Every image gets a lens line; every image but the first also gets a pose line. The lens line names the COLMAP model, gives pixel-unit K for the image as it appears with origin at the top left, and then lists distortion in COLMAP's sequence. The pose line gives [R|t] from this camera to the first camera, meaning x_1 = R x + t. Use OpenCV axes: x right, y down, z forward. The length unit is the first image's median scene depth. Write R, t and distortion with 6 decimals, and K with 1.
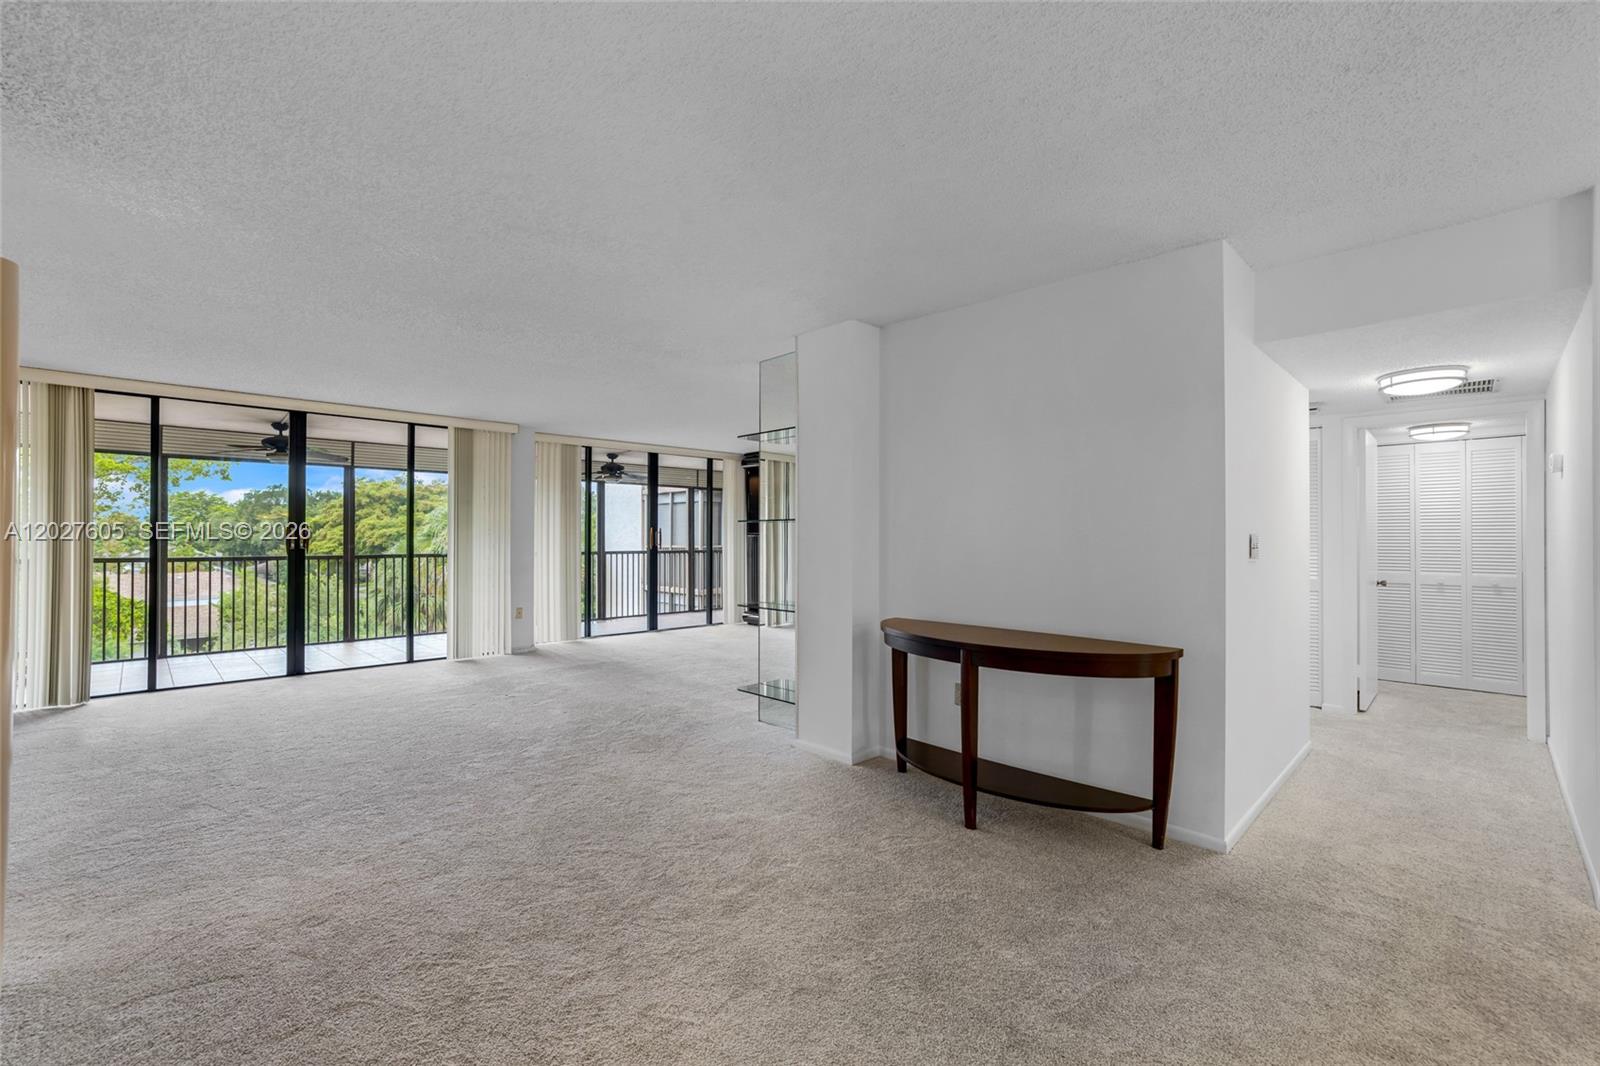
lens RADIAL K [[686.7, 0, 800.0], [0, 686.7, 533.0], [0, 0, 1]] dist [-0.051790, 0.028771]
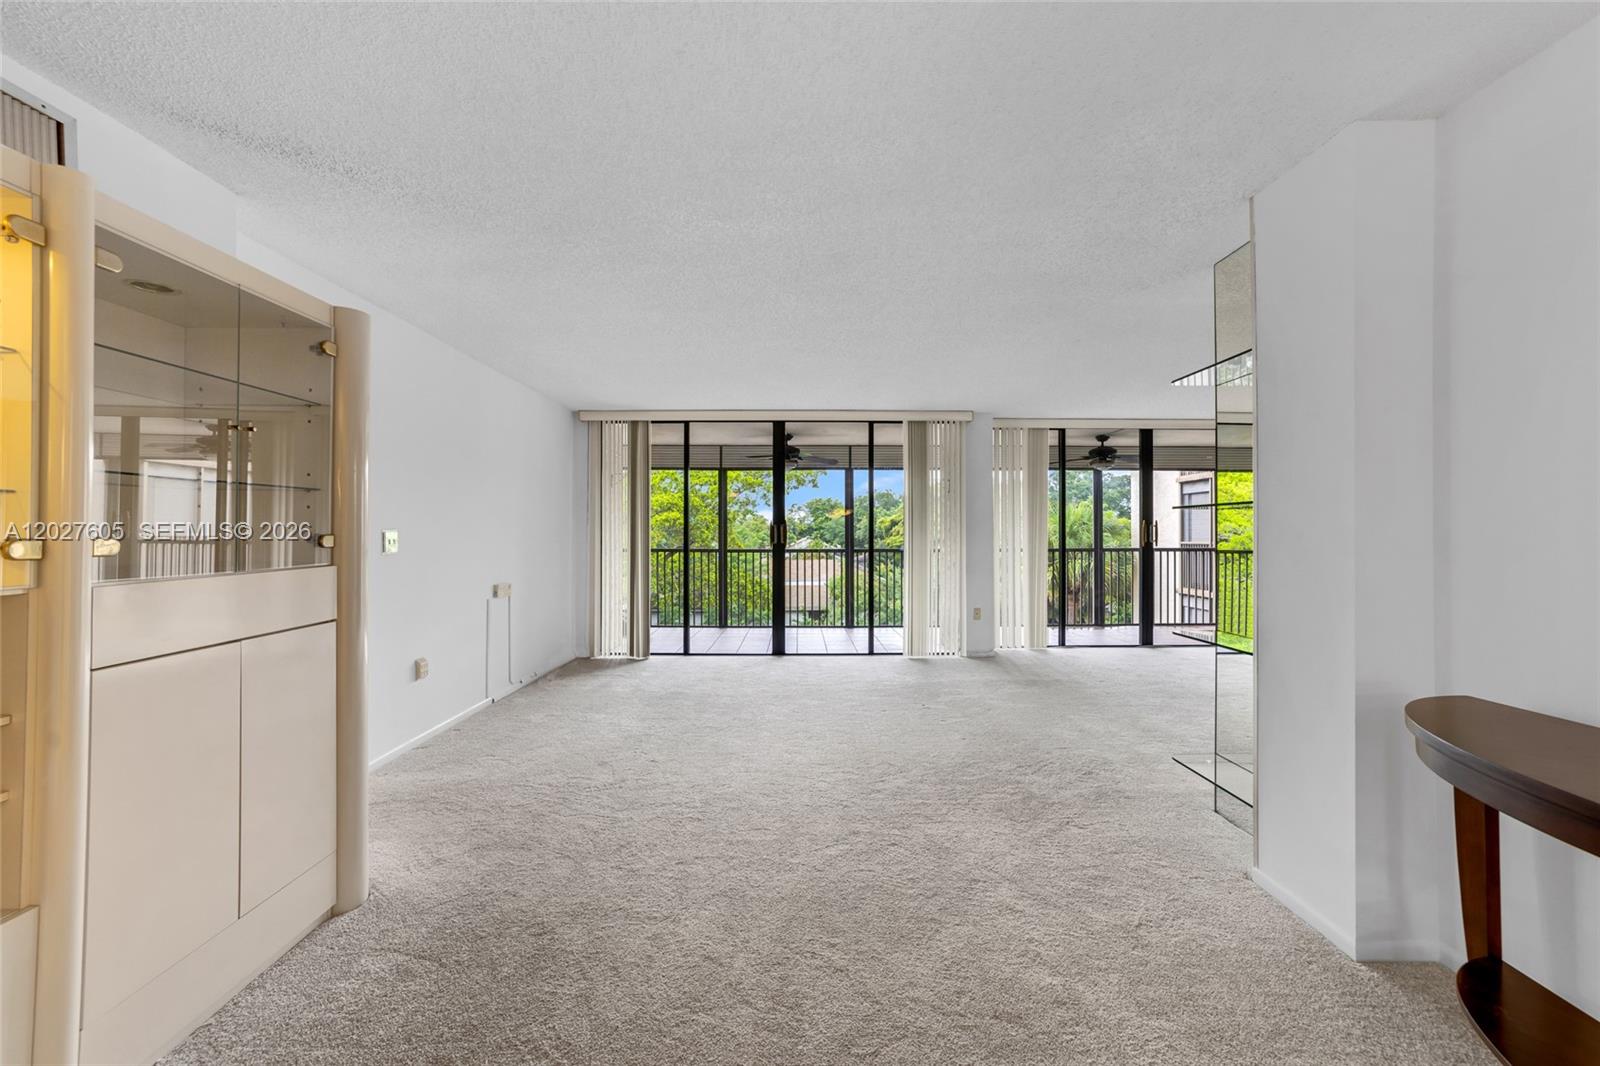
lens RADIAL K [[686.7, 0, 800.0], [0, 686.7, 533.0], [0, 0, 1]] dist [-0.051790, 0.028771]
pose [[0.721105, -0.000781, -0.692826, 0.090227], [0.005190, 0.999977, 0.004274, 0.002222], [0.692807, -0.006678, 0.721092, 0.231106]]
